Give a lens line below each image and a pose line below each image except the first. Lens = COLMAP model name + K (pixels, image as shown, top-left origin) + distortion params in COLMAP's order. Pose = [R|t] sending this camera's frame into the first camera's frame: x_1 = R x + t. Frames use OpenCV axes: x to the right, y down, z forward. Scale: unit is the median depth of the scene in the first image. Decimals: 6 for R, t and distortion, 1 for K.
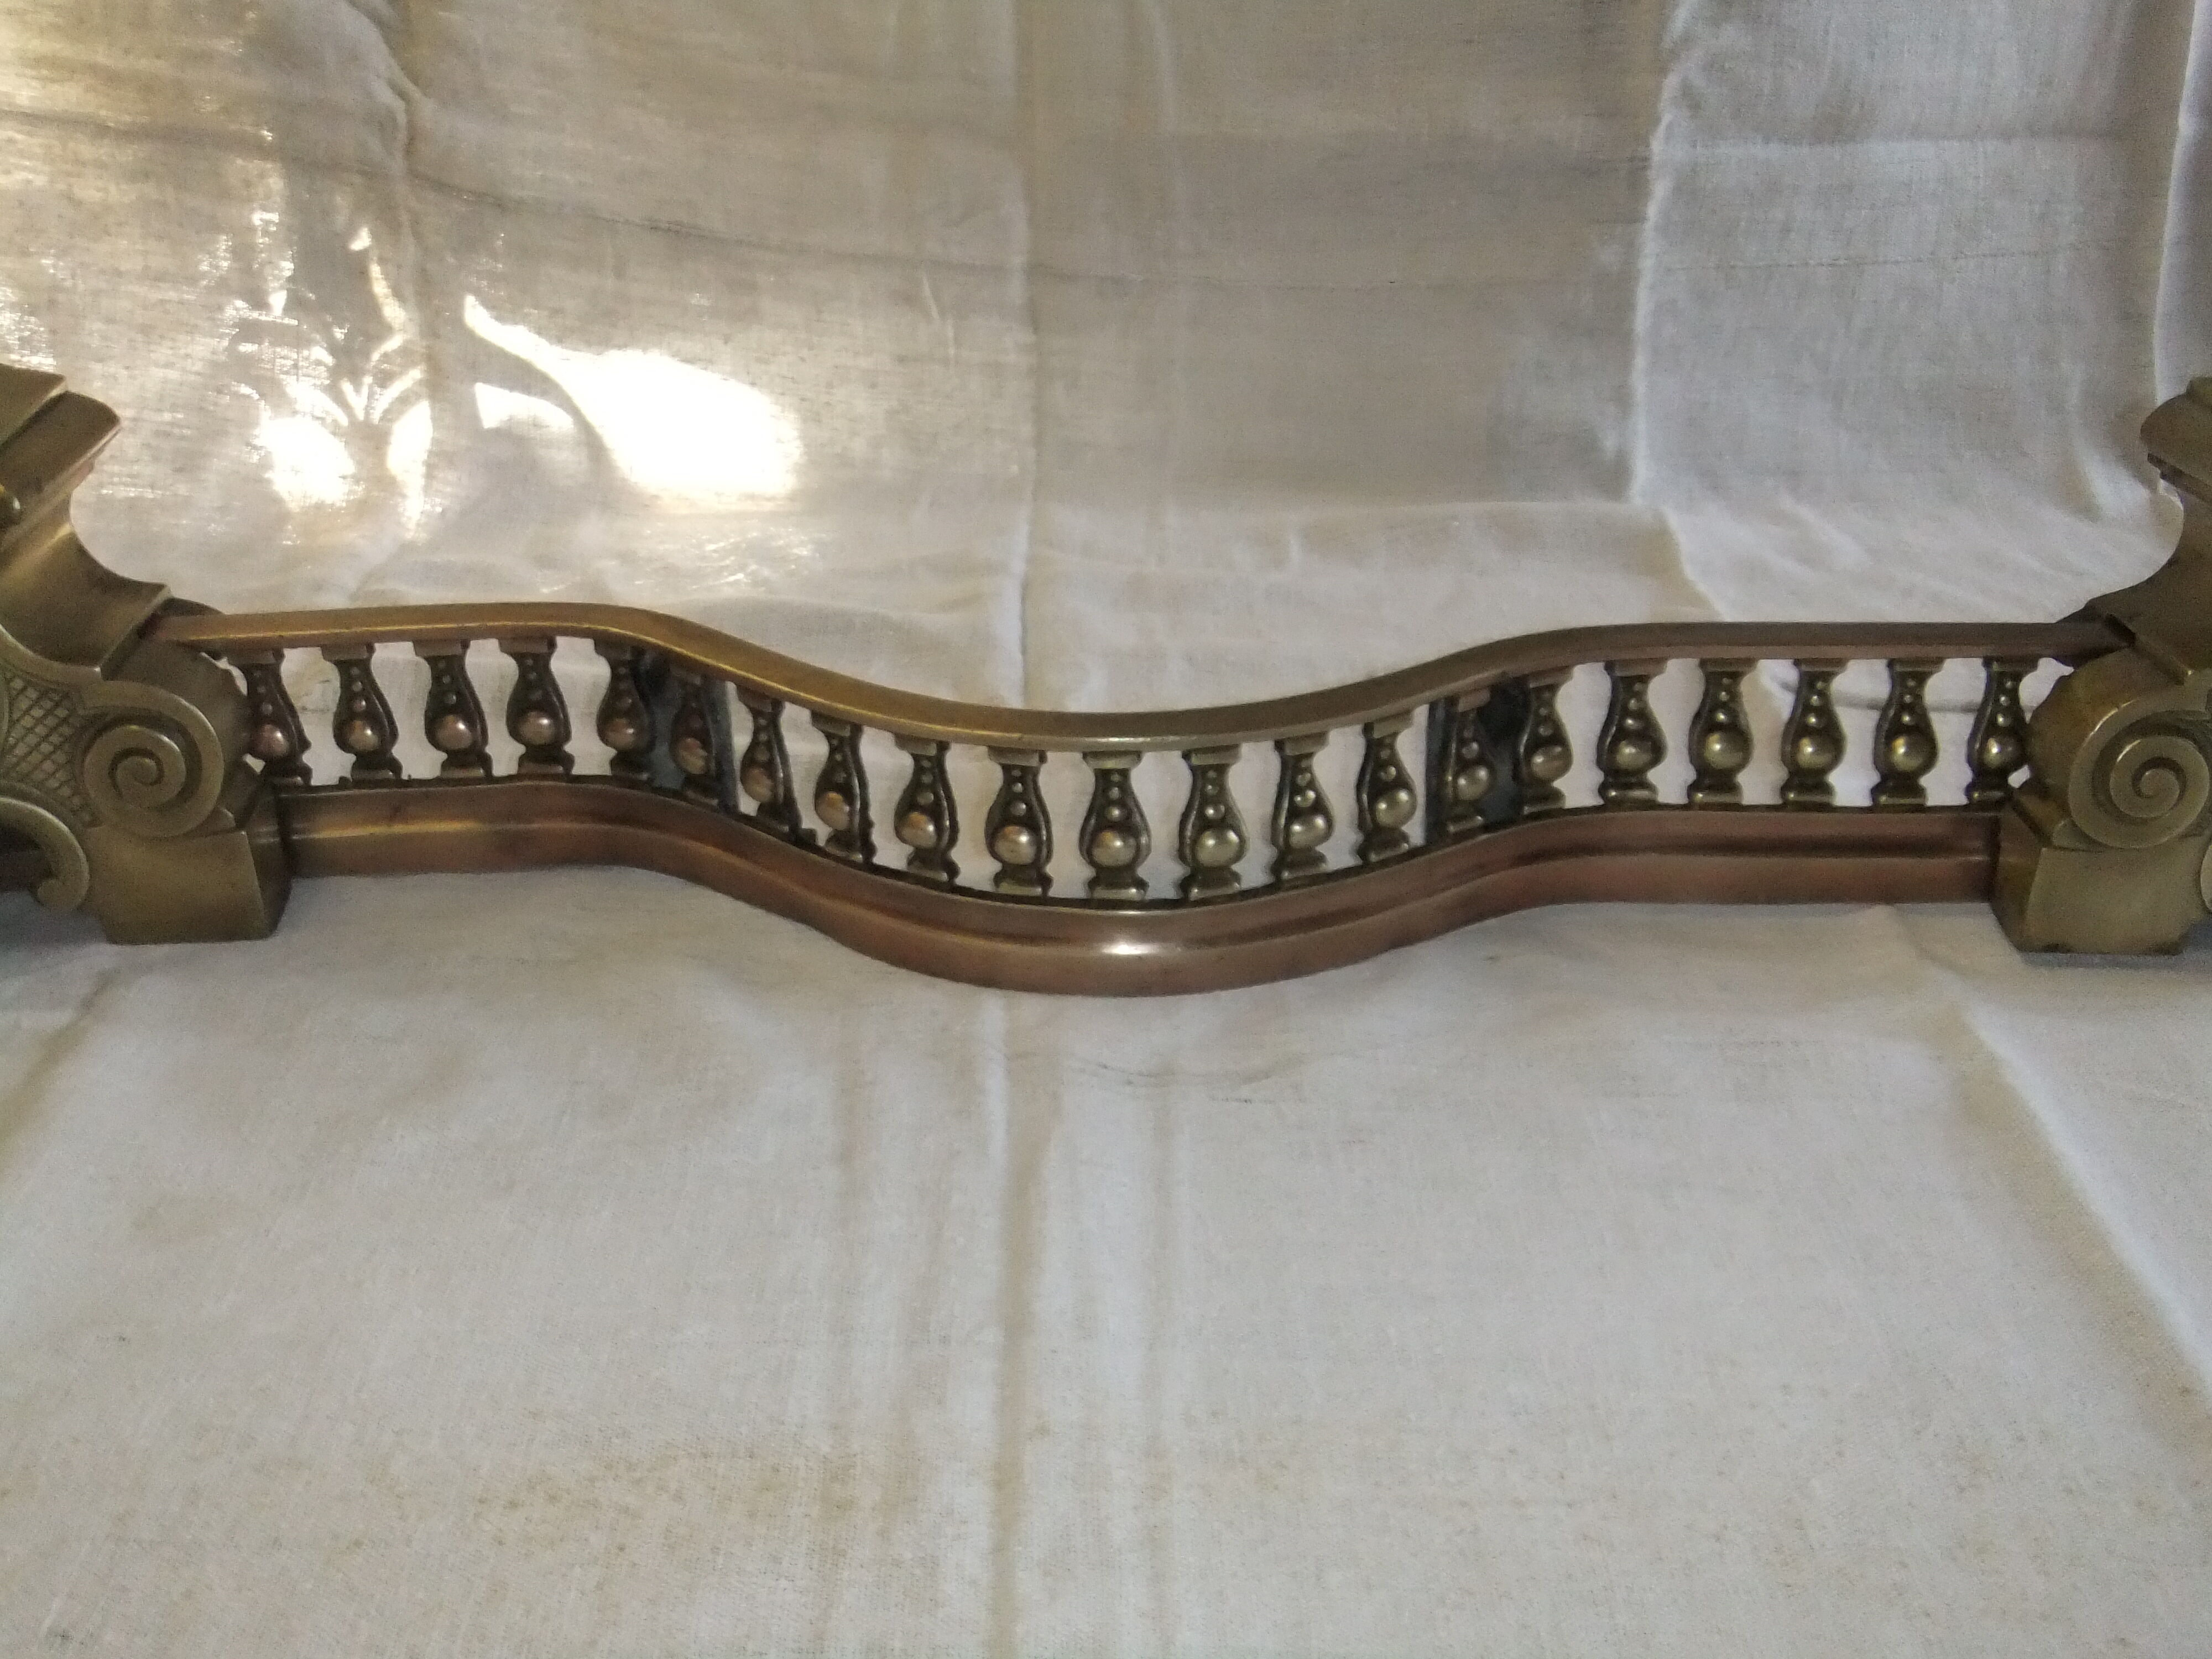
lens RADIAL K [[2251.9, 0, 1093.5], [0, 2251.9, 788.4], [0, 0, 1]] dist [-0.038794, 0.000000]
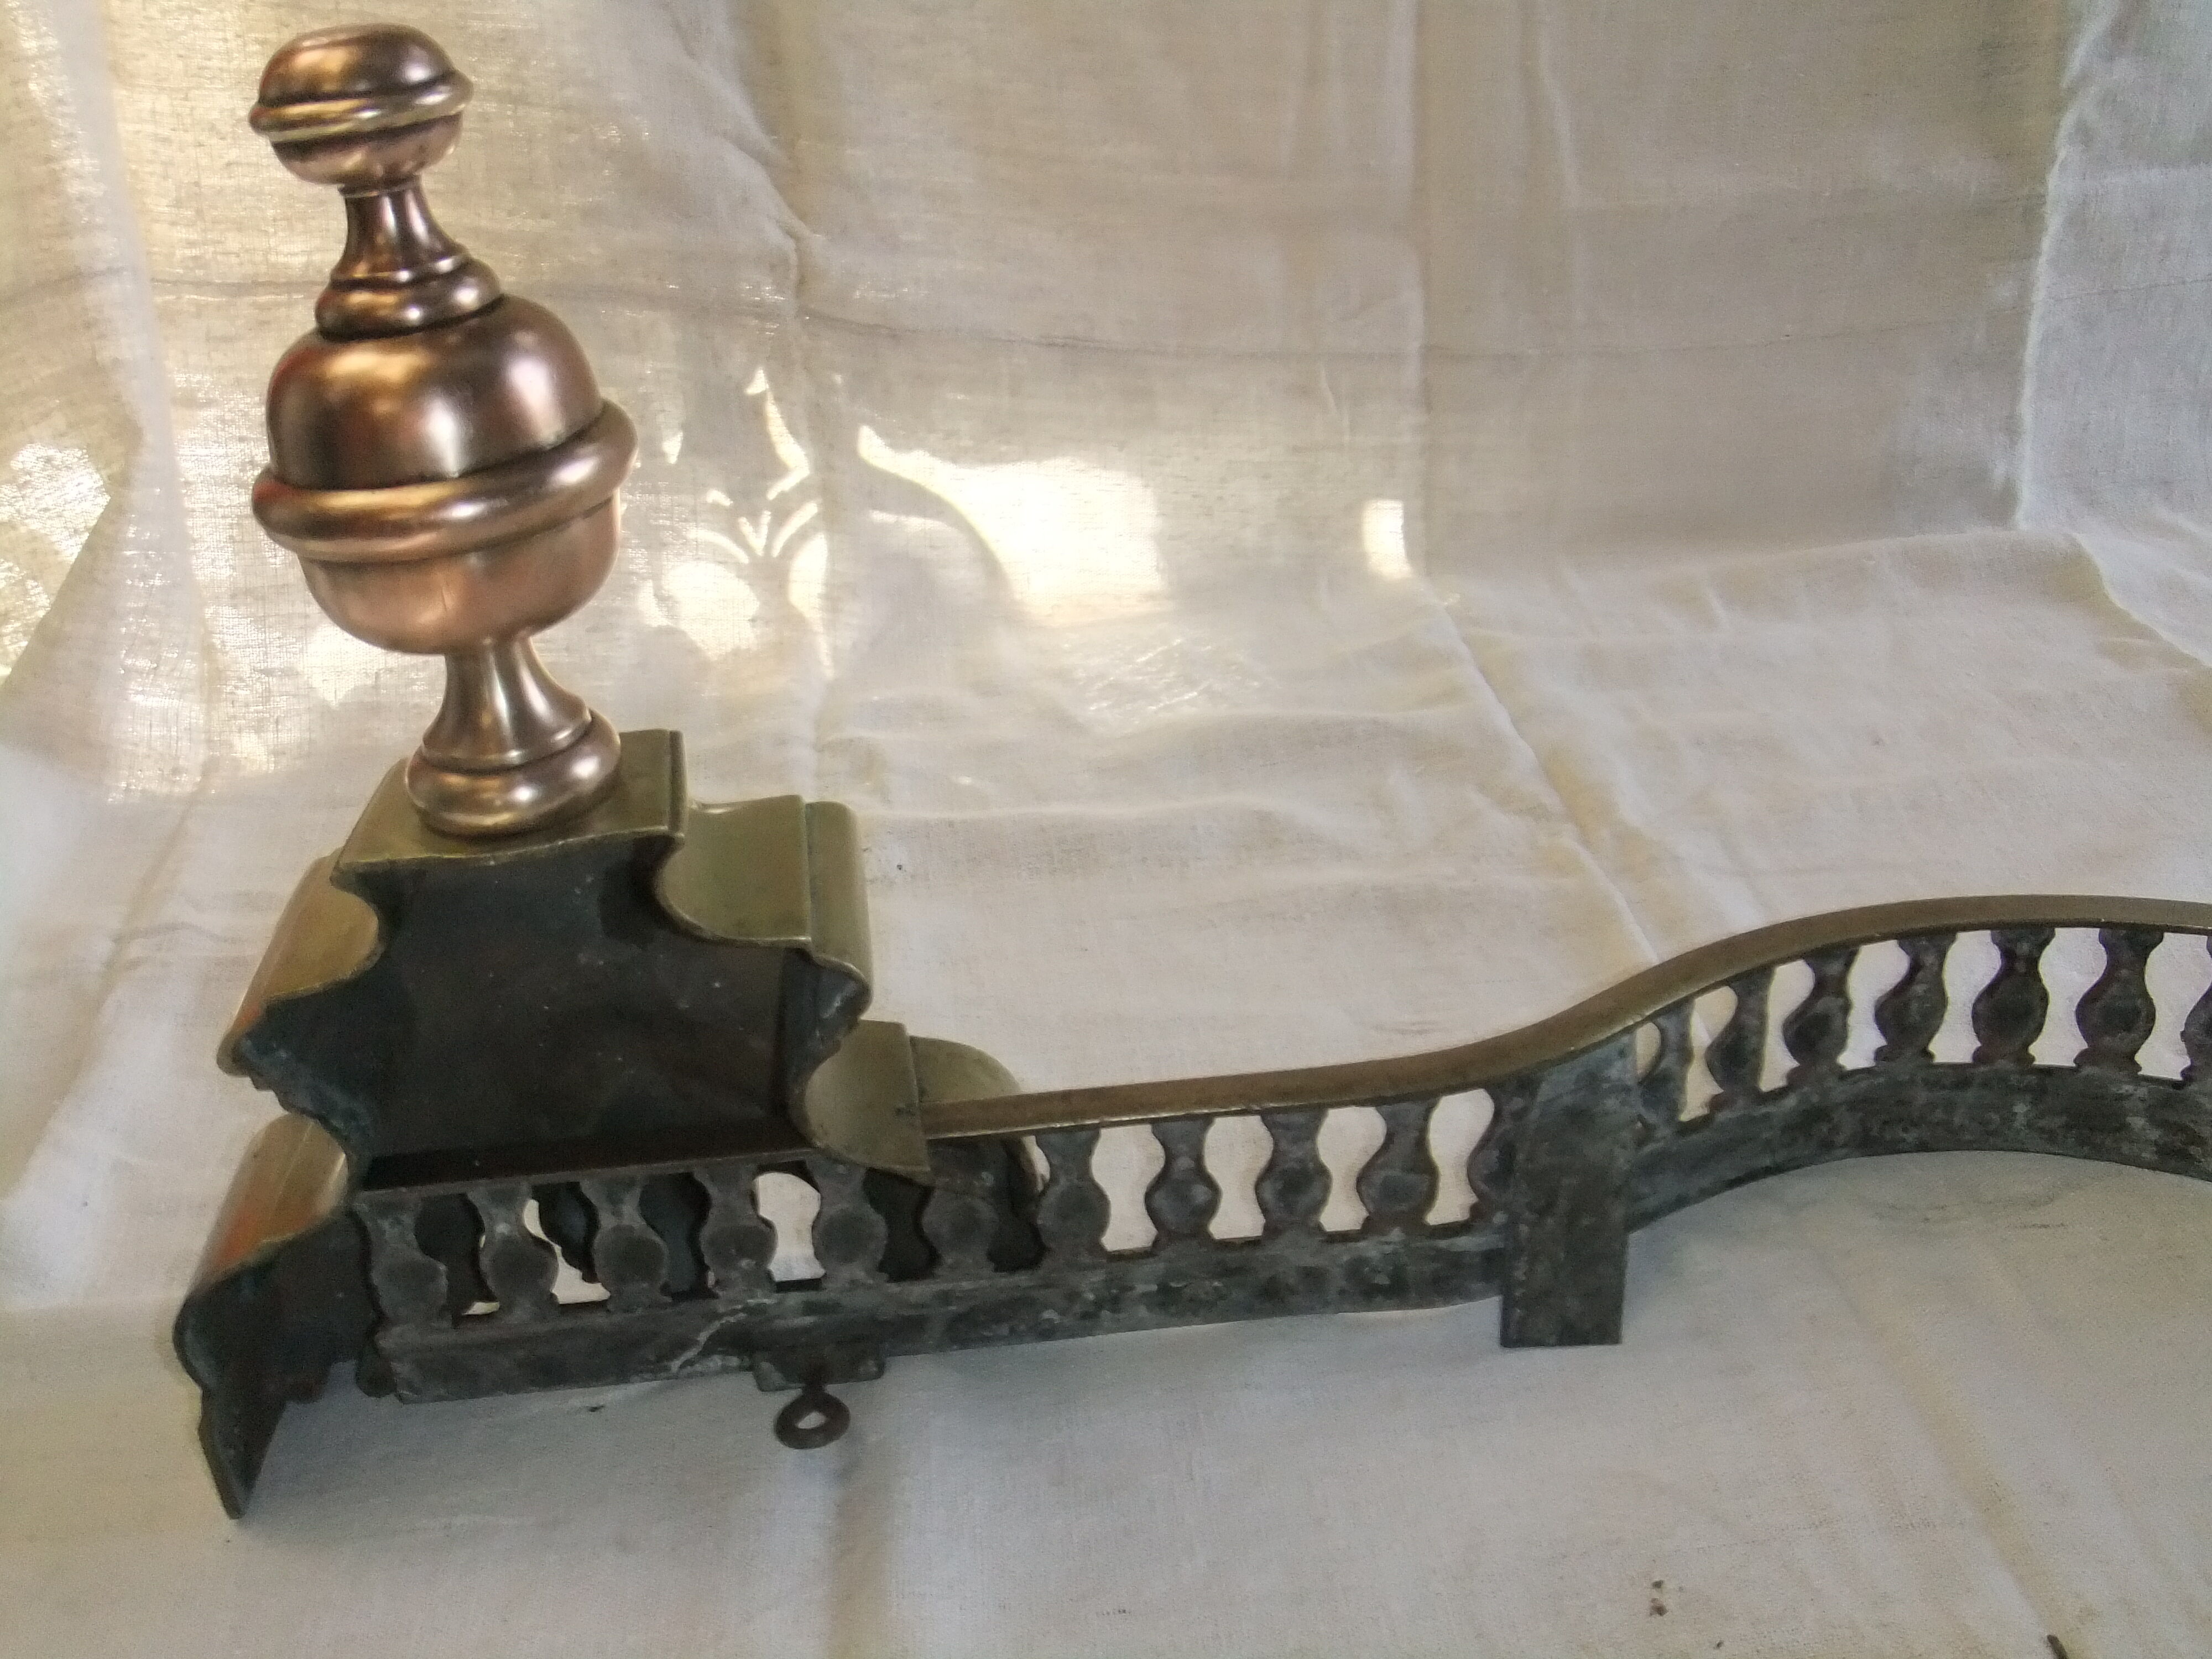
lens RADIAL K [[2251.9, 0, 1078.1], [0, 2251.9, 808.6], [0, 0, 1]] dist [-0.038794, 0.000000]
pose [[0.994684, -0.096031, 0.037185, -0.250537], [0.094648, 0.994811, 0.037324, -0.084160], [-0.040577, -0.033606, 0.998611, 0.001792]]
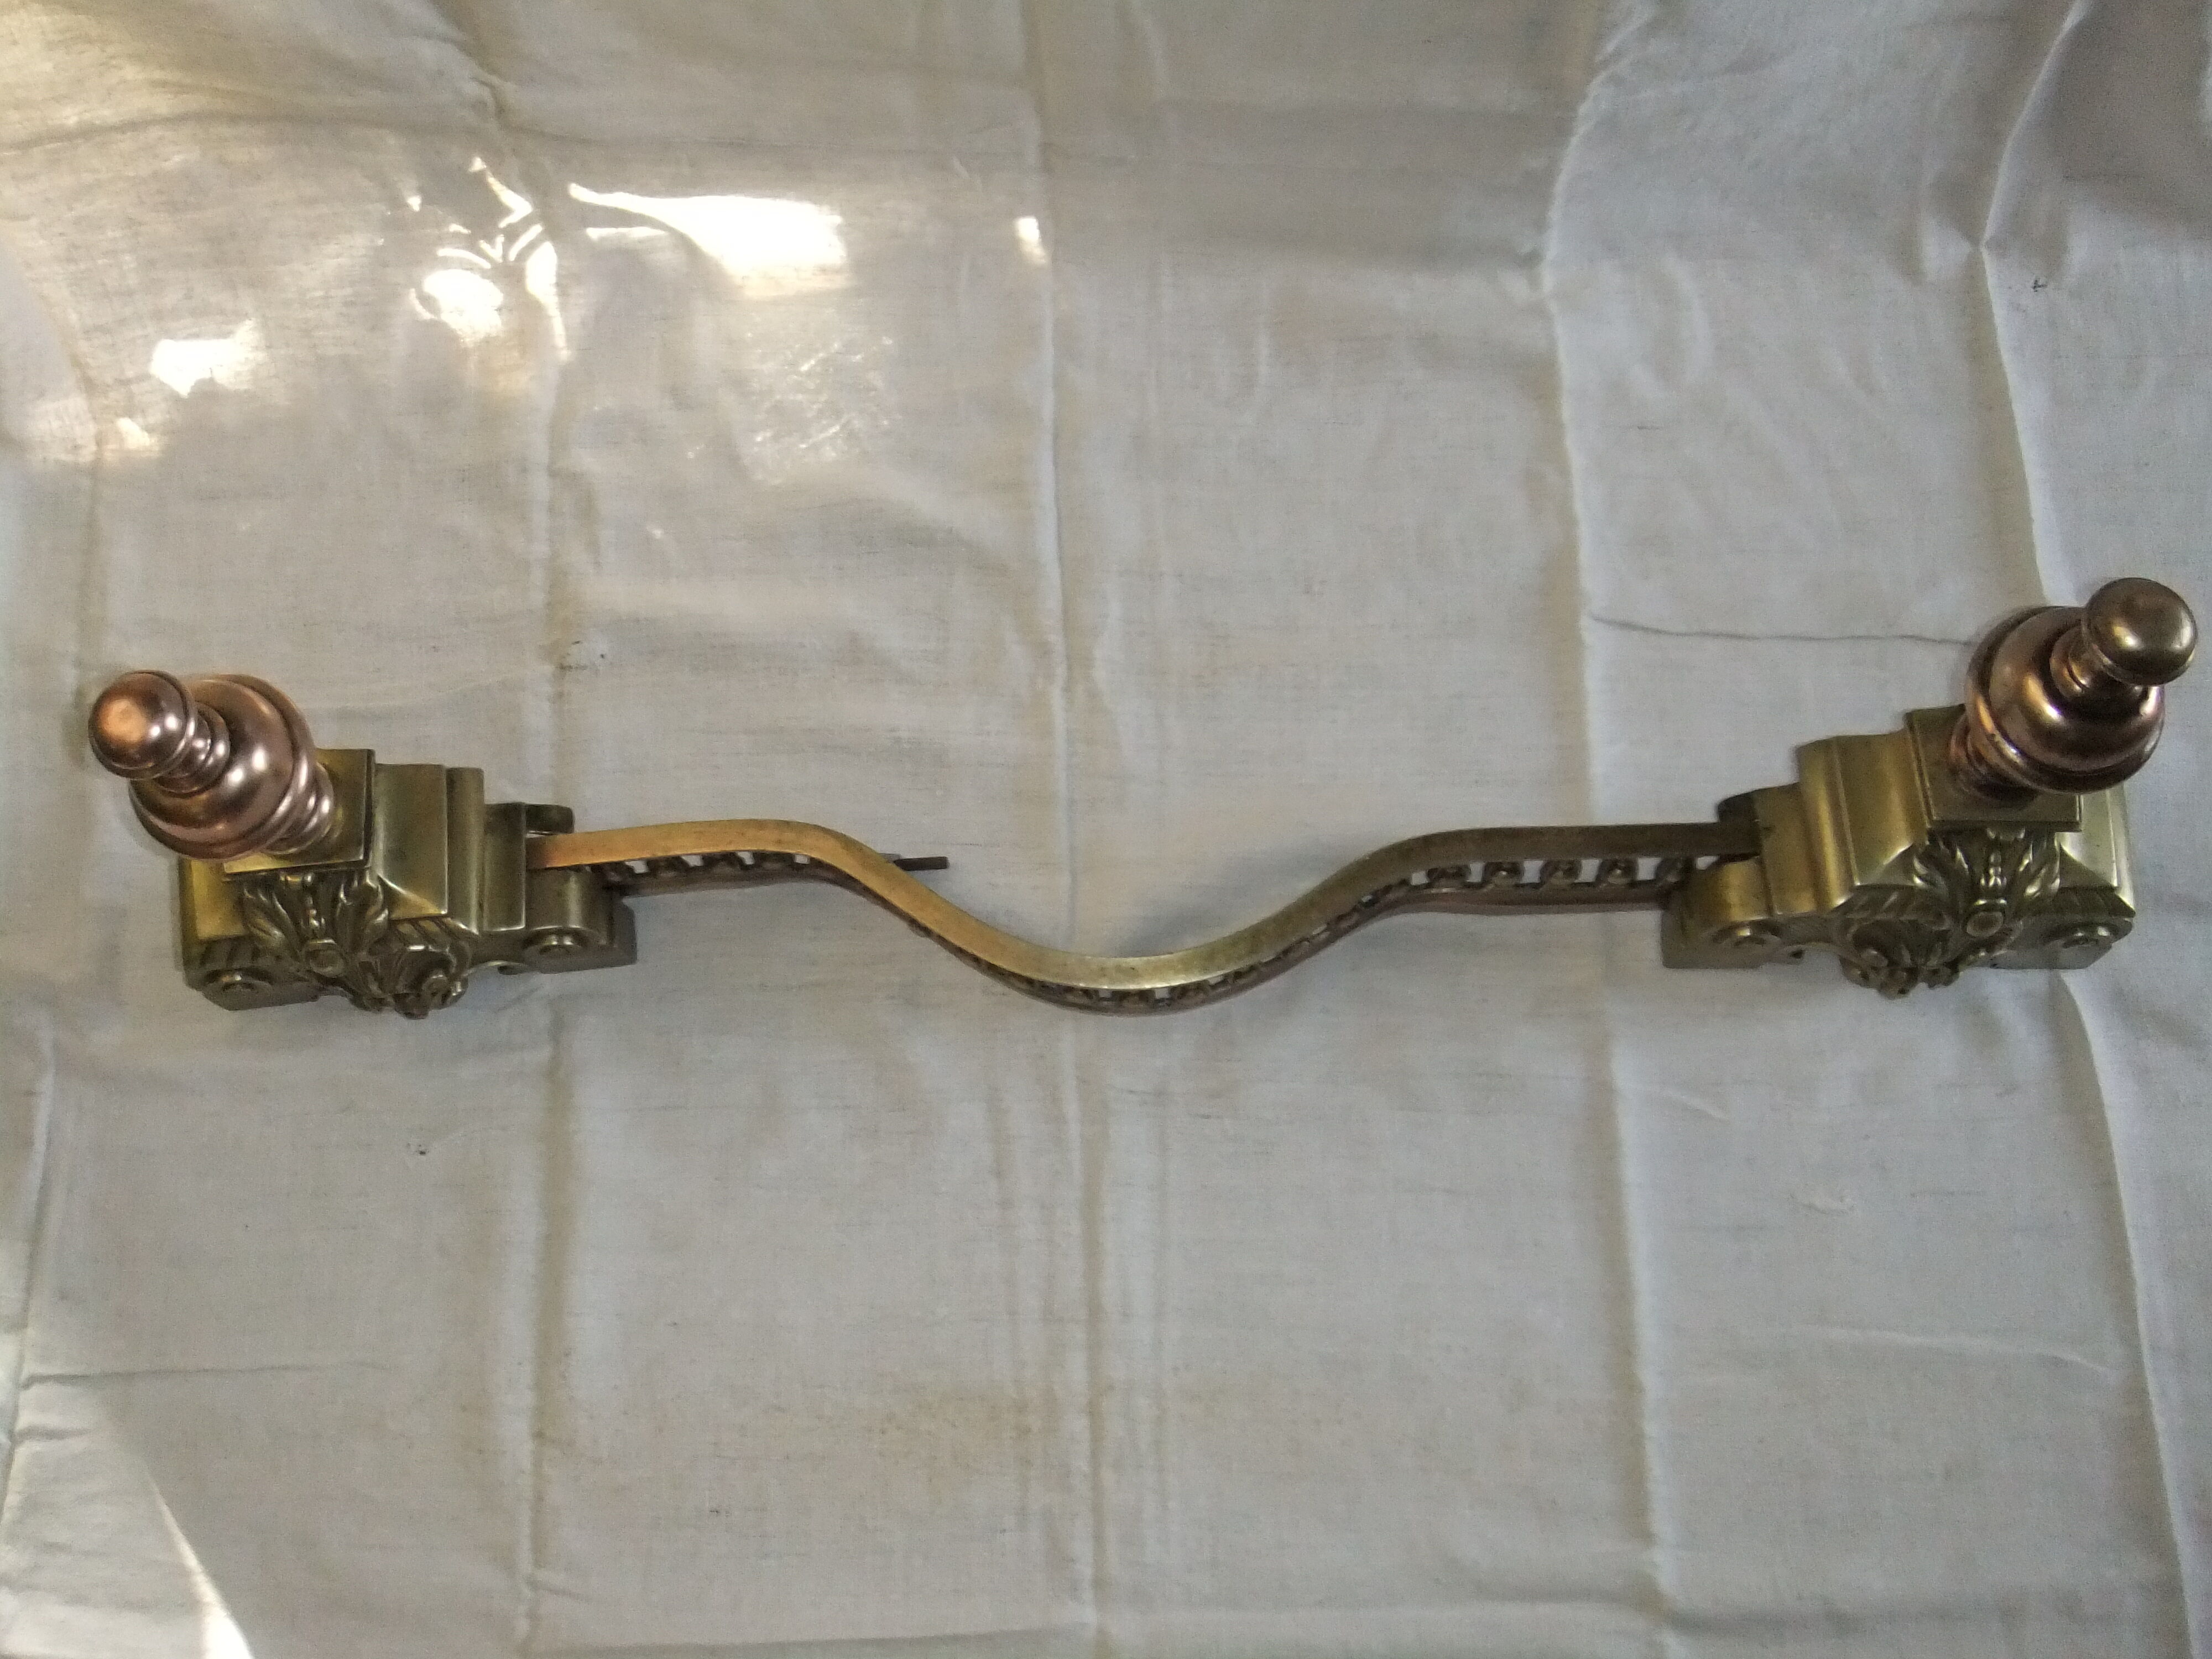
lens RADIAL K [[2251.9, 0, 1071.1], [0, 2251.9, 823.2], [0, 0, 1]] dist [-0.038794, 0.000000]
pose [[0.999139, -0.028829, -0.029823, 0.011462], [0.041454, 0.668850, 0.742241, -0.905059], [-0.001451, -0.742838, 0.669470, -0.045566]]
